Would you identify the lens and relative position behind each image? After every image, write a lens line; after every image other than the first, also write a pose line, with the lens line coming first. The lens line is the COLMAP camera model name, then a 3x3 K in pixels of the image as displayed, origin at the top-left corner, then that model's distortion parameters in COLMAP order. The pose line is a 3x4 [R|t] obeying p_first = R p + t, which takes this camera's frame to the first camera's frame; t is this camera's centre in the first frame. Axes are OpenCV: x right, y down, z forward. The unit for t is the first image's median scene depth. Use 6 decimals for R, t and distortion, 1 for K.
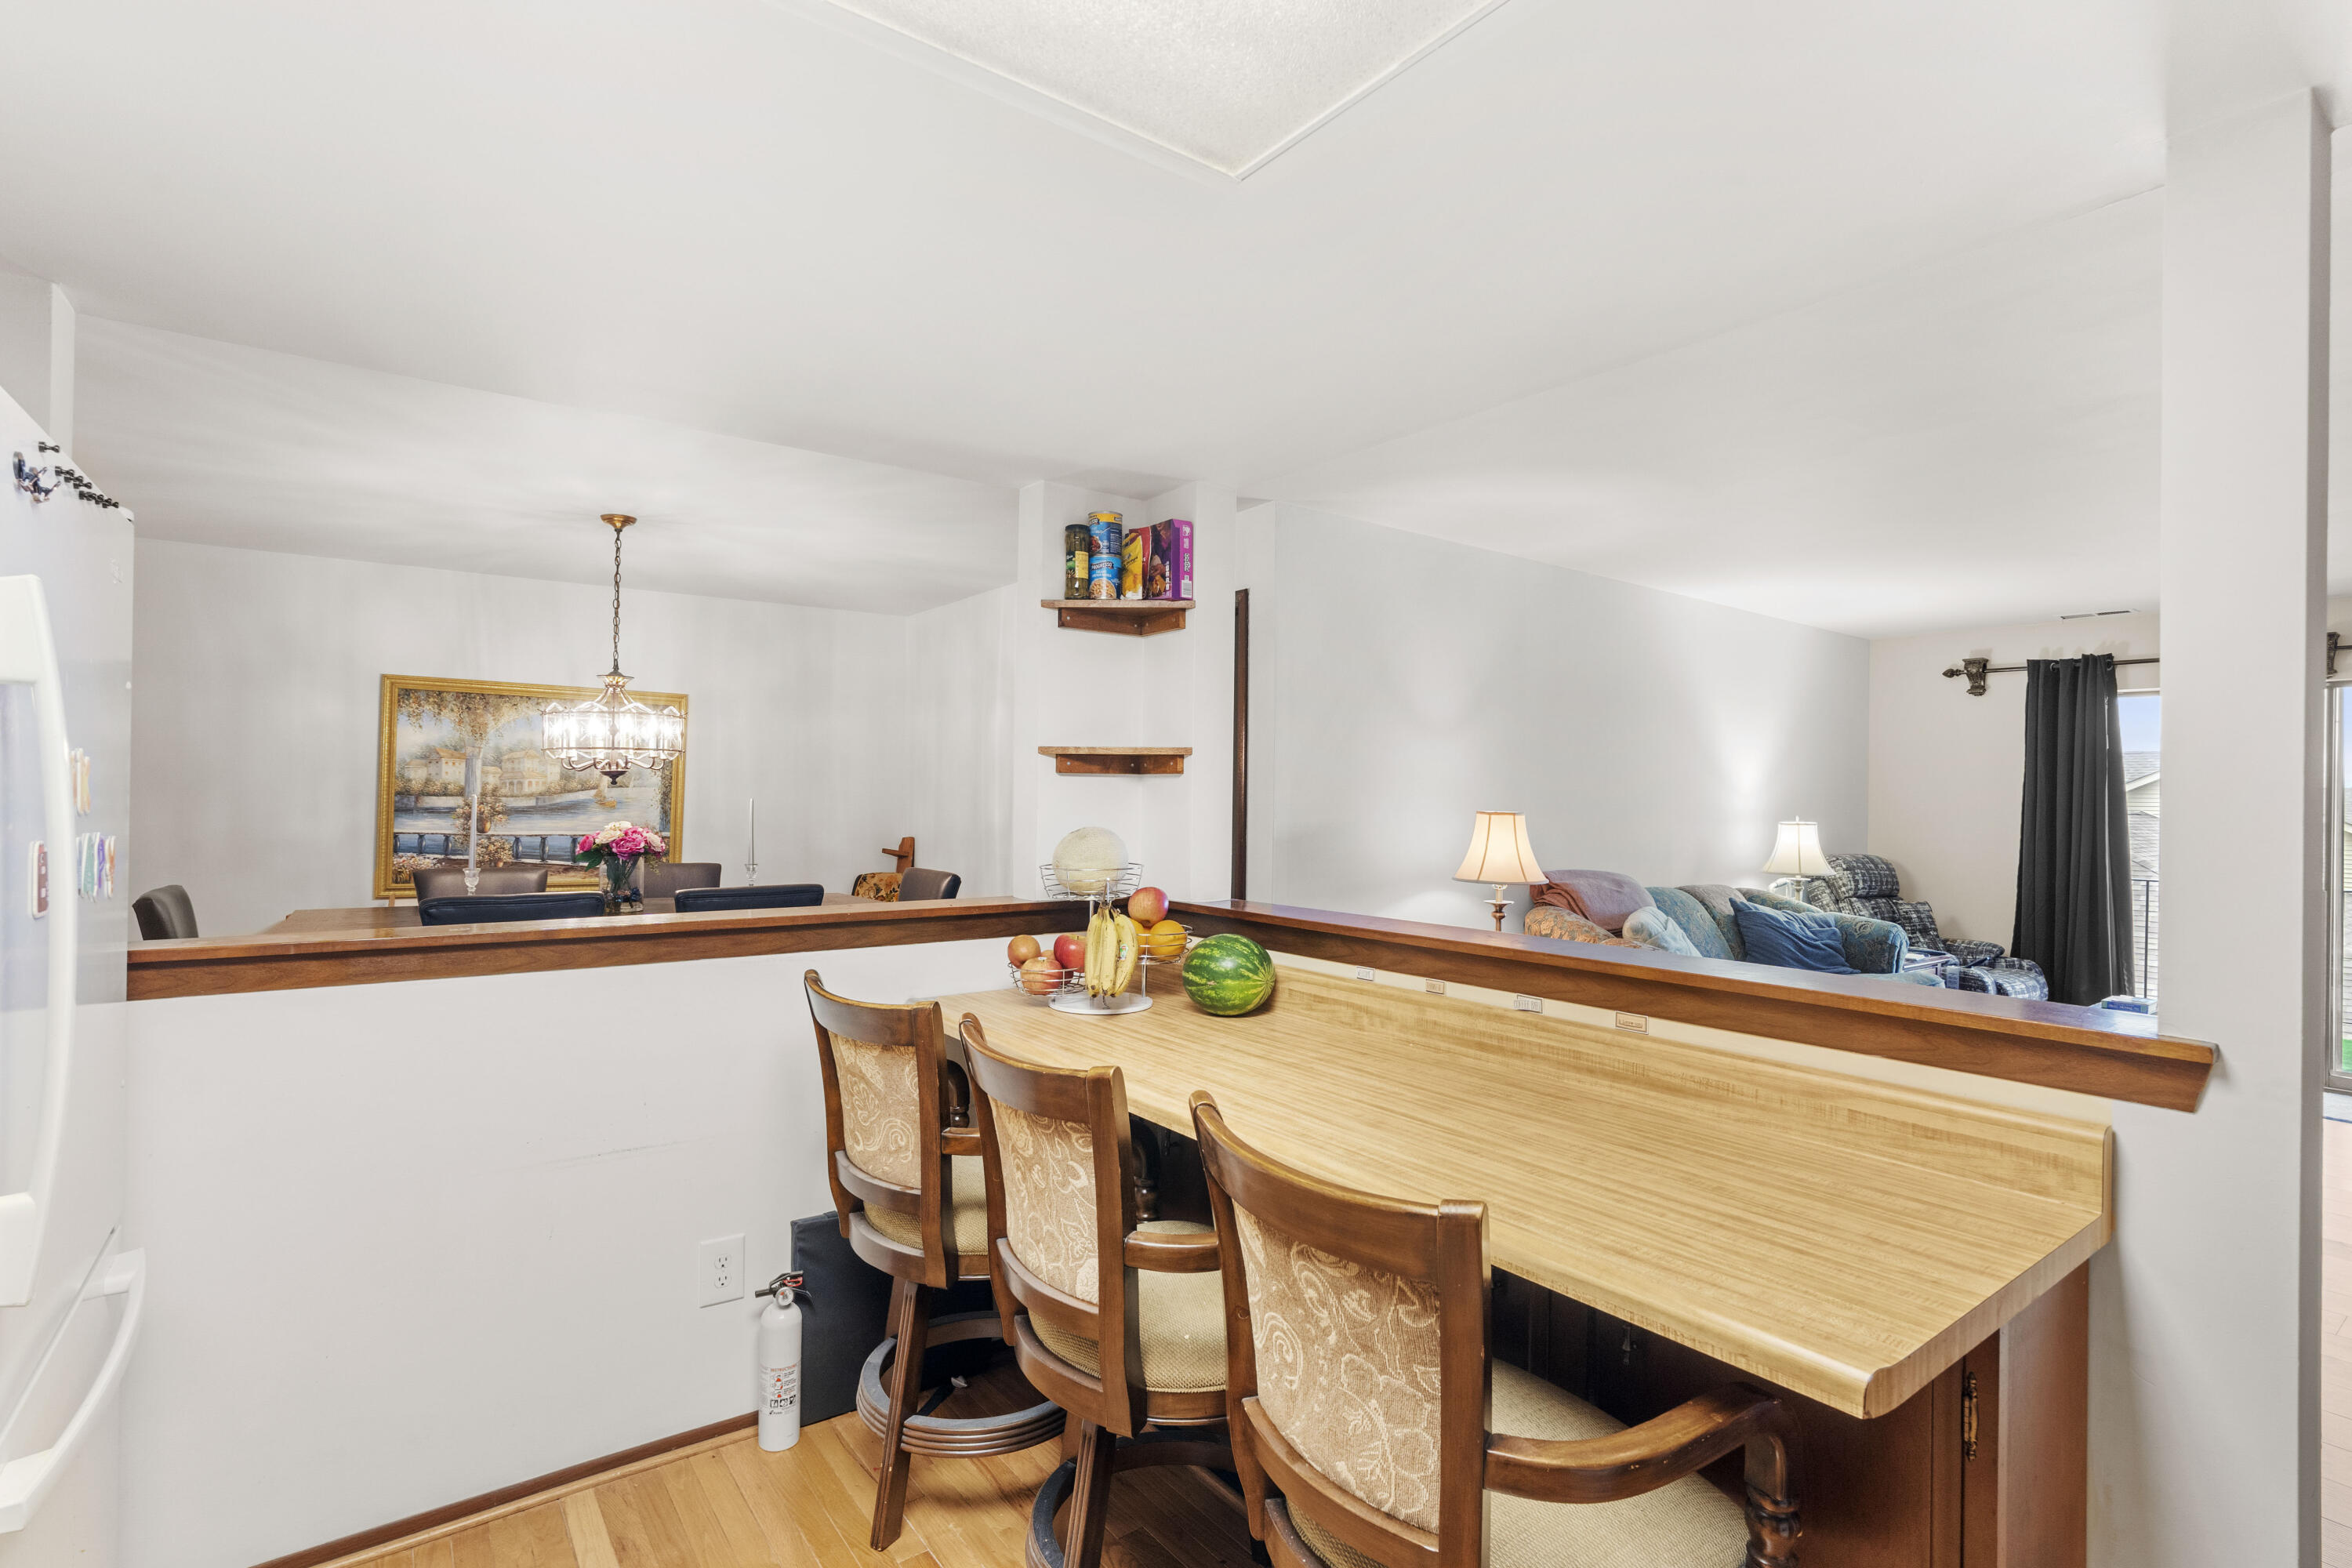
lens RADIAL K [[1122.5, 0, 1170.6], [0, 1122.5, 787.2], [0, 0, 1]] dist [-0.023812, 0.003499]
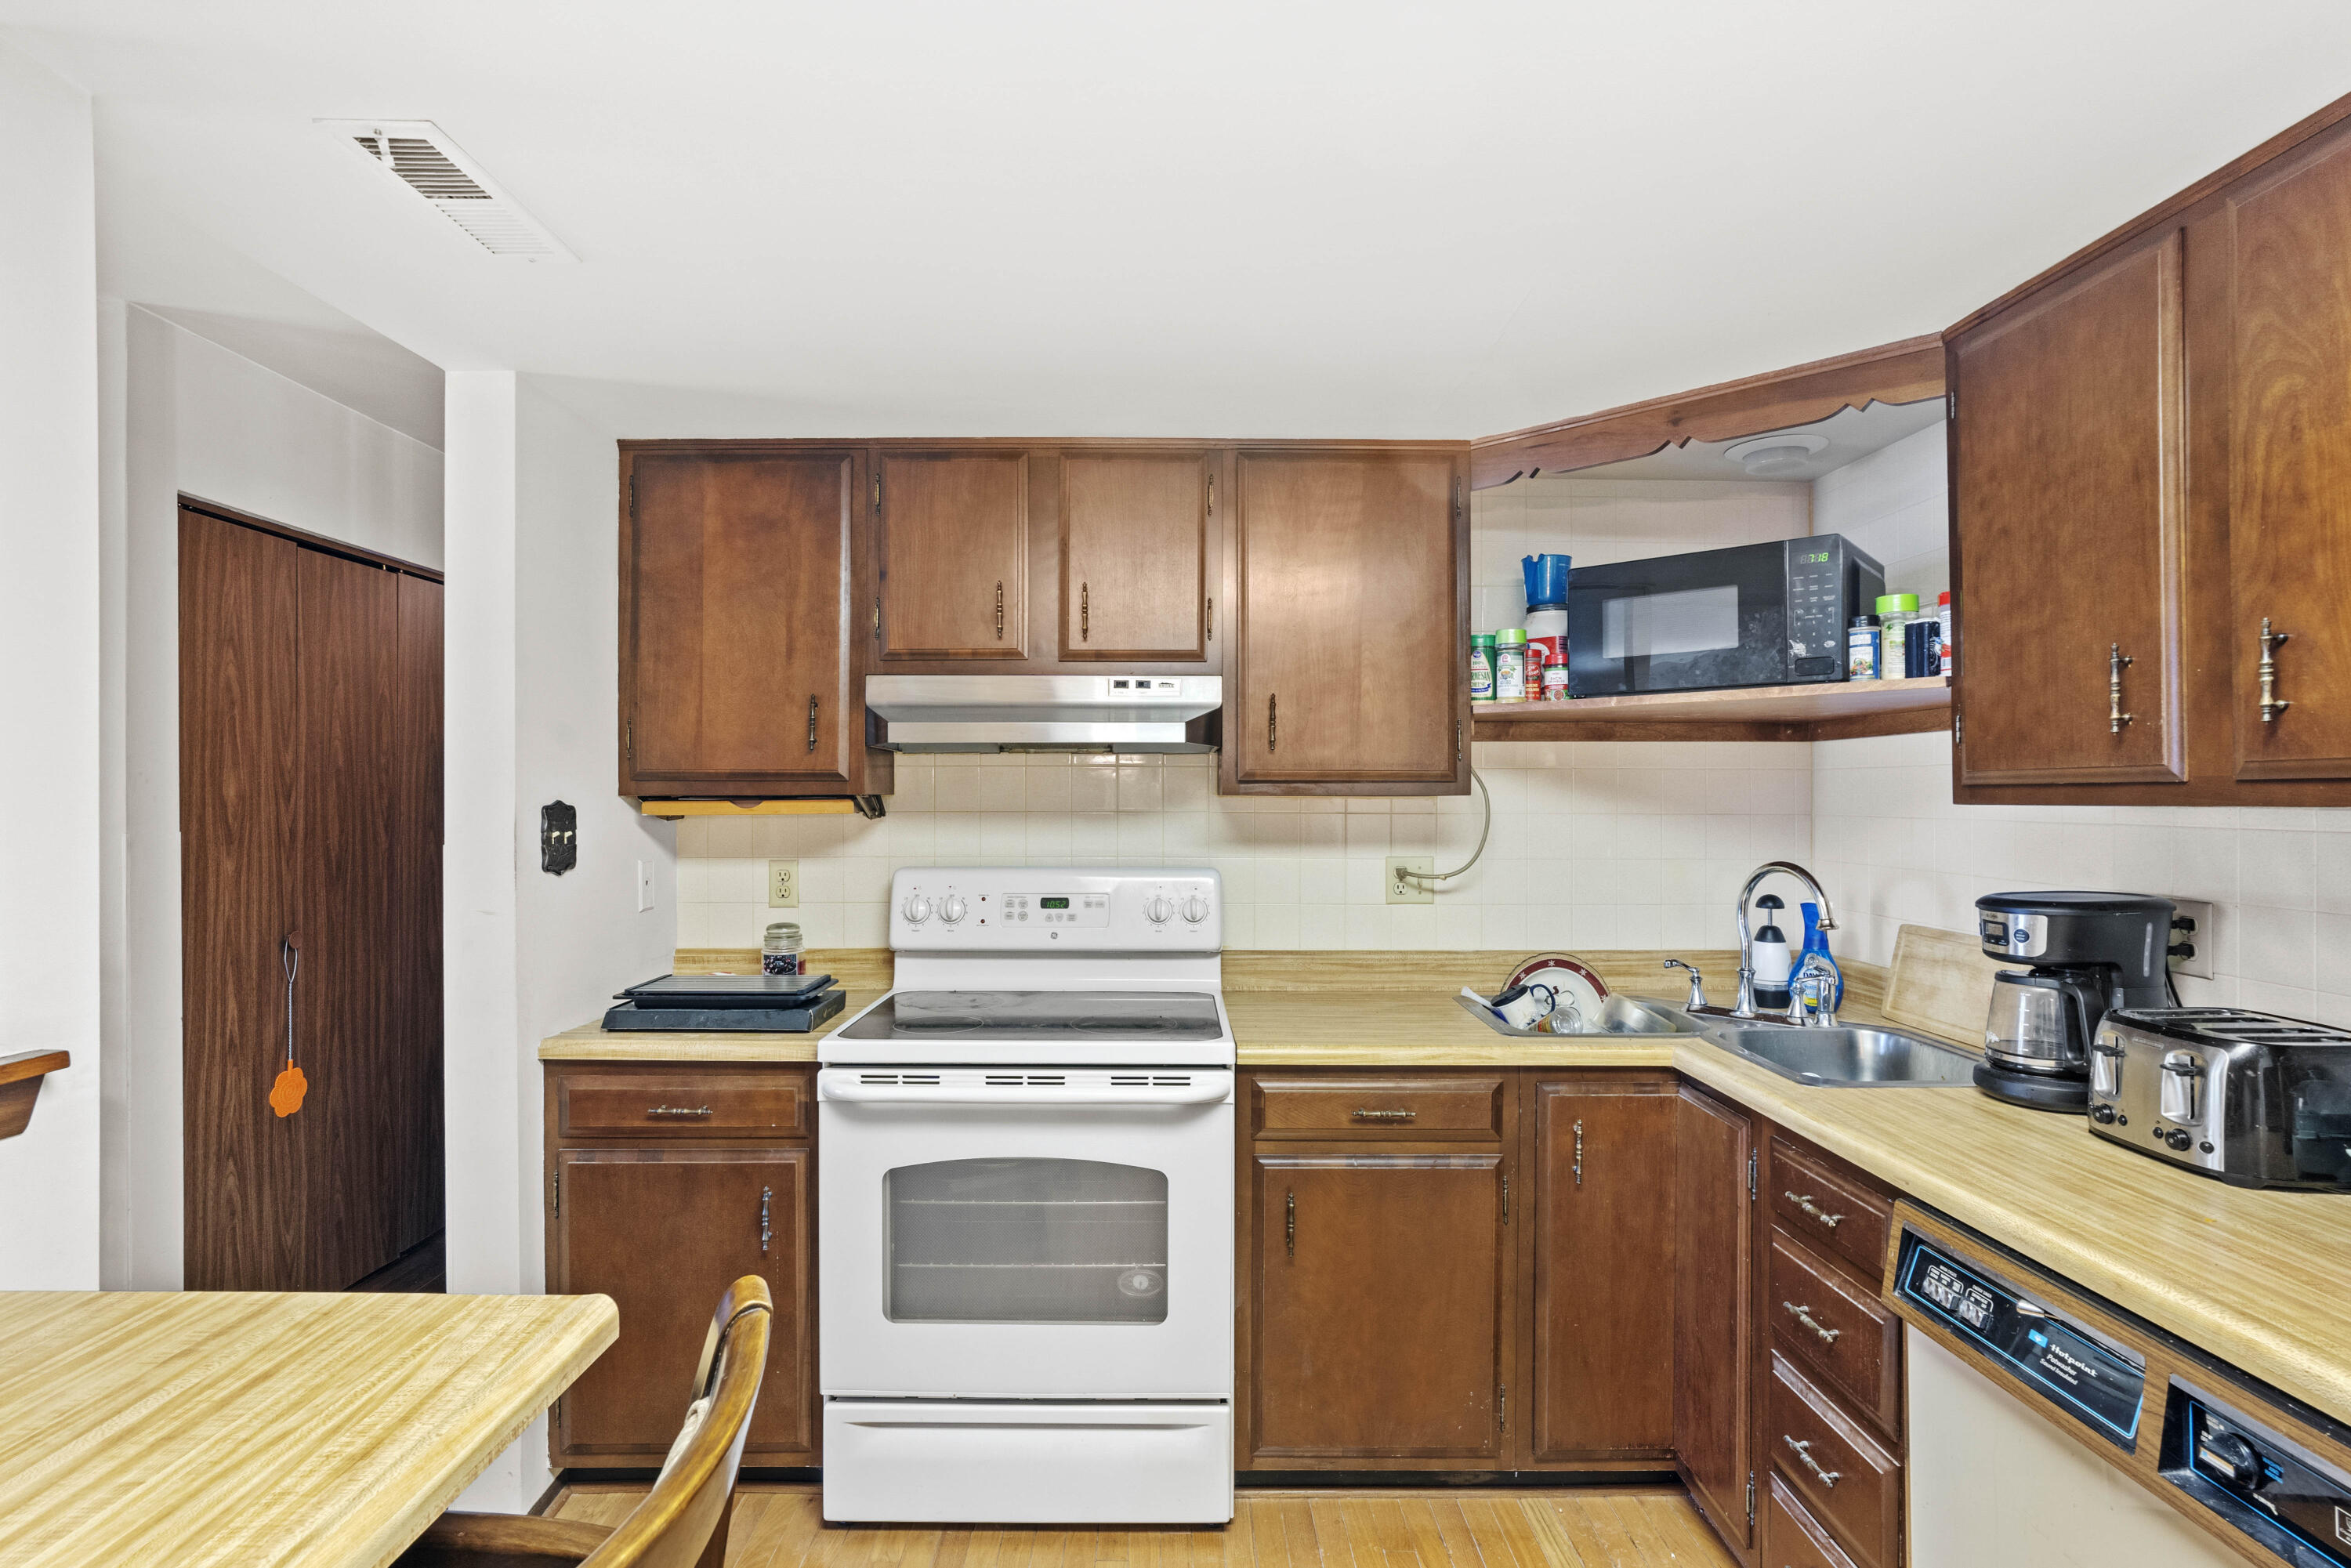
lens RADIAL K [[1121.9, 0, 1163.1], [0, 1121.9, 792.9], [0, 0, 1]] dist [-0.023812, 0.003499]
pose [[-0.808754, -0.014461, 0.587970, -0.086624], [-0.015557, 0.999874, 0.003194, -0.001129], [-0.587942, -0.006564, -0.808877, 0.276454]]
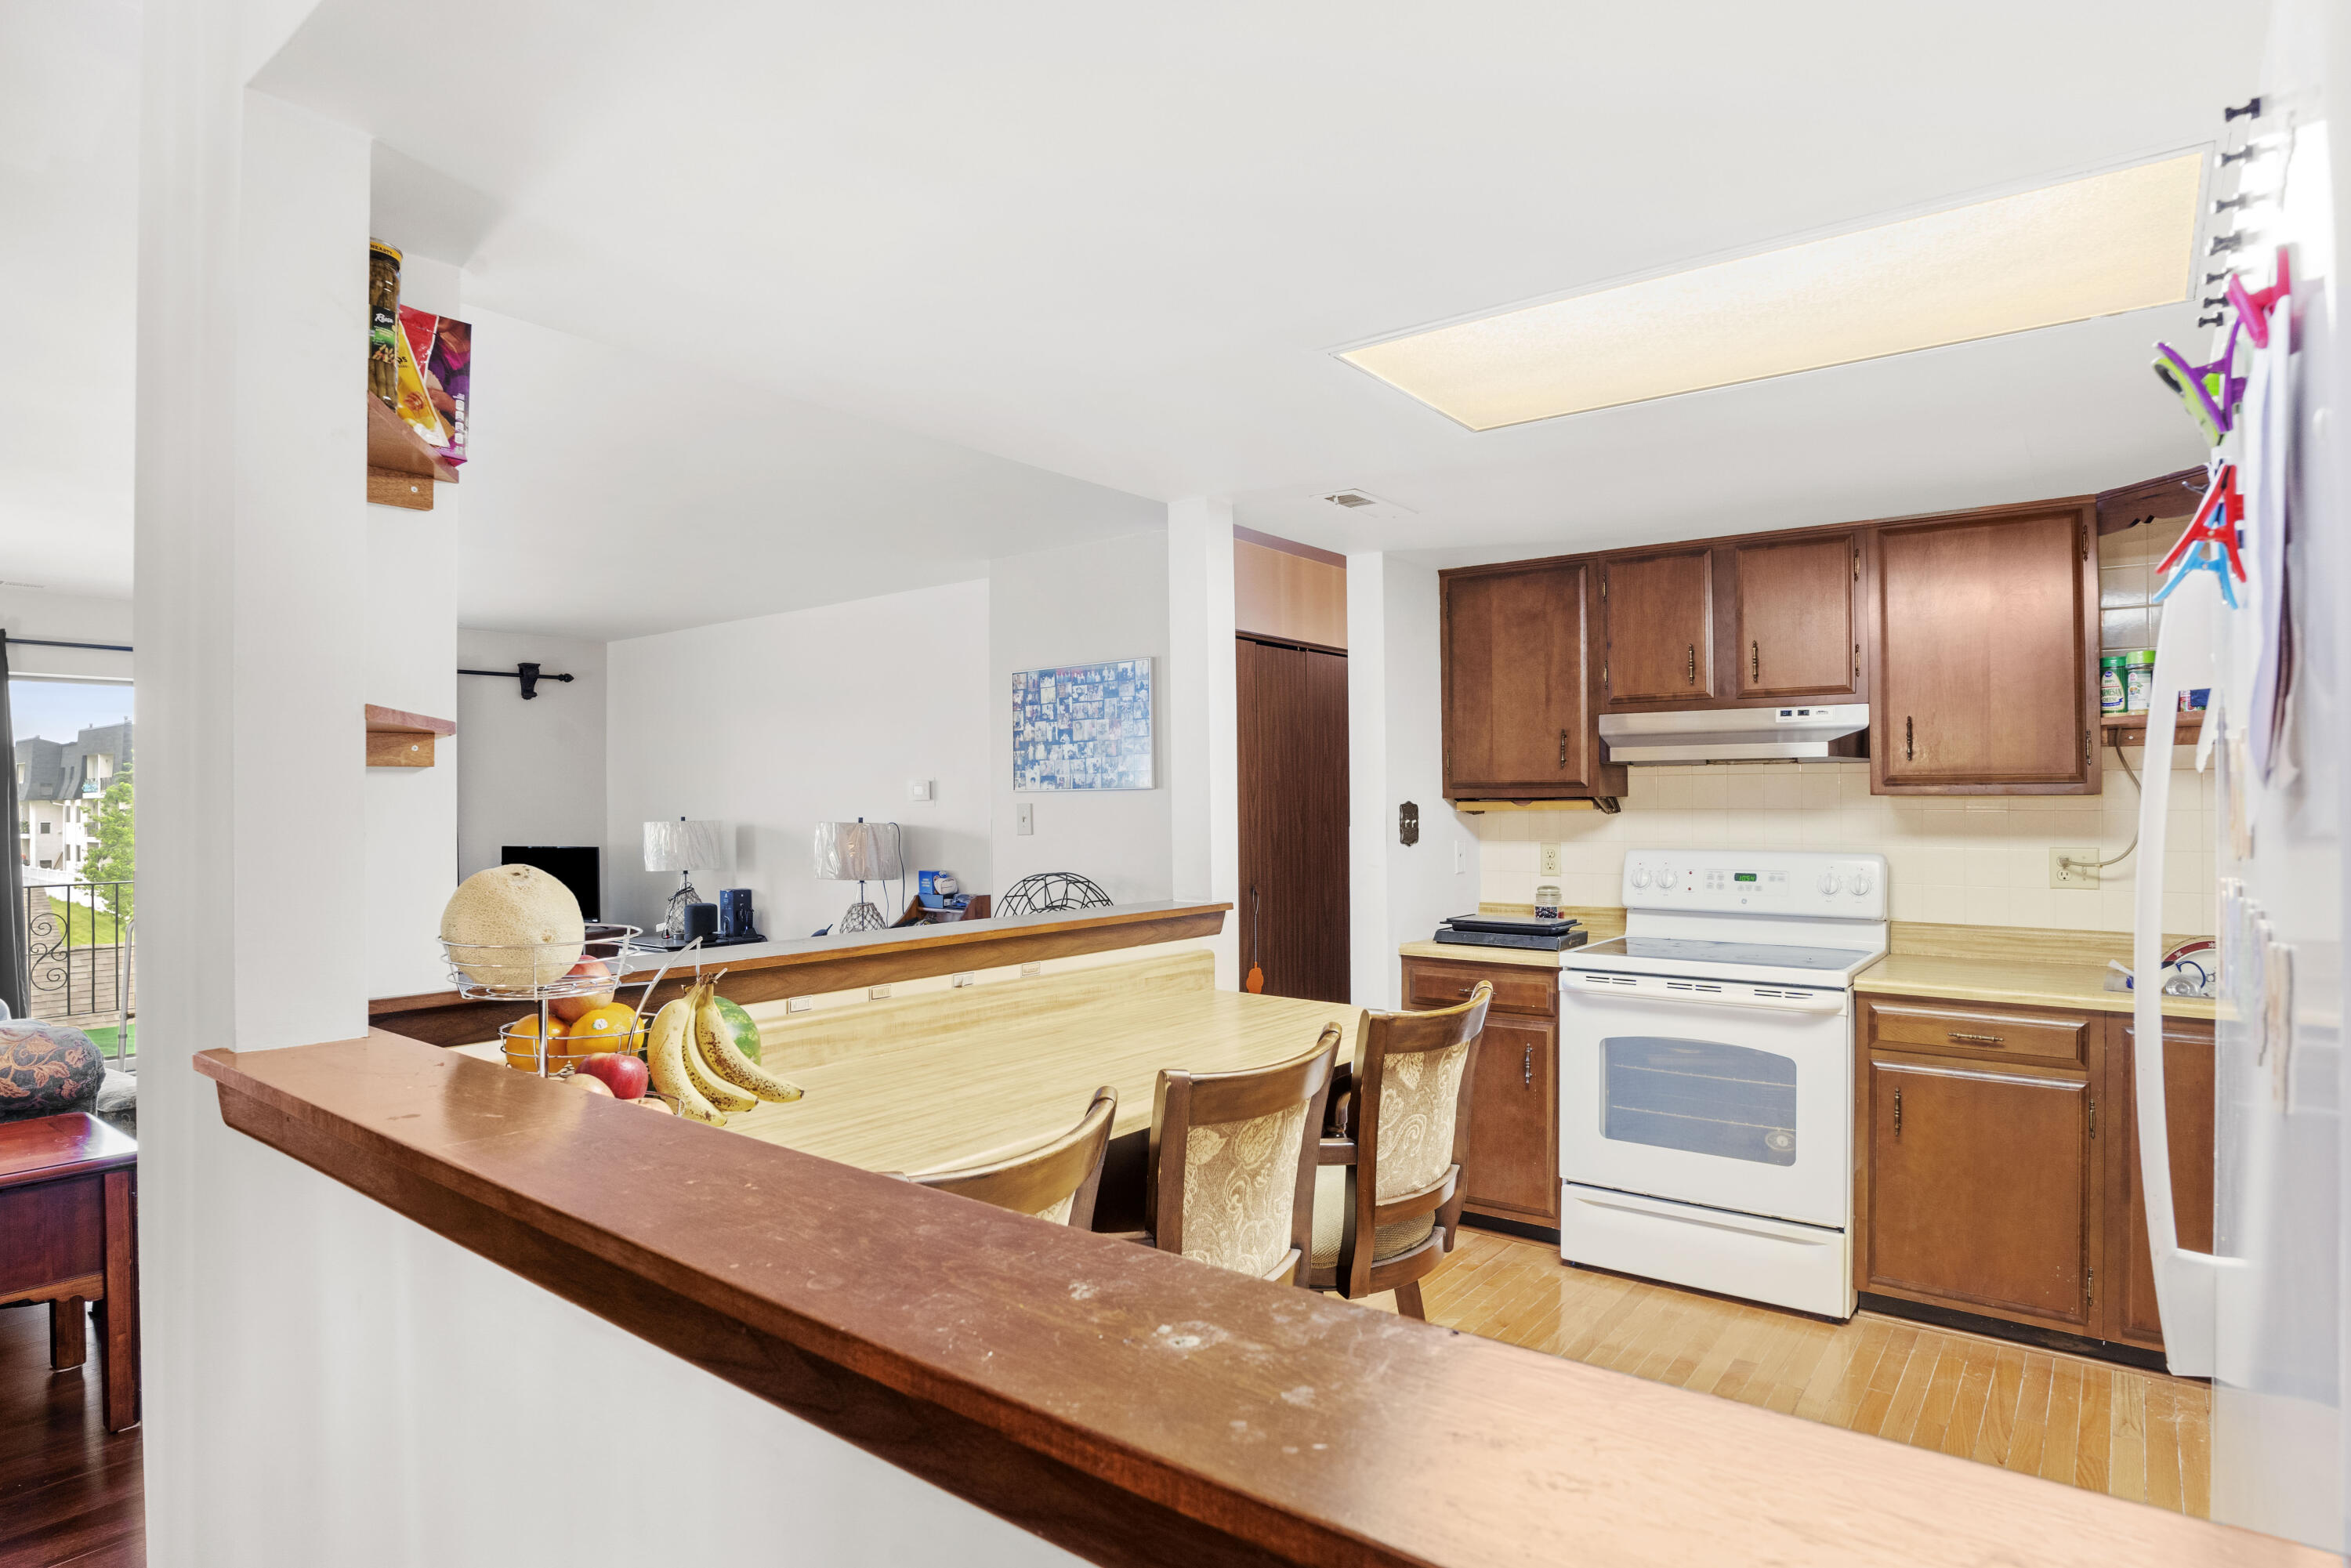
lens RADIAL K [[1298.7, 0, 1152.8], [0, 1298.7, 781.2], [0, 0, 1]] dist [-0.037352, -0.000285]
pose [[-0.259545, -0.000159, 0.965731, -0.376216], [-0.004221, 0.999991, -0.000970, -0.004102], [-0.965722, -0.004328, -0.259543, 0.425136]]
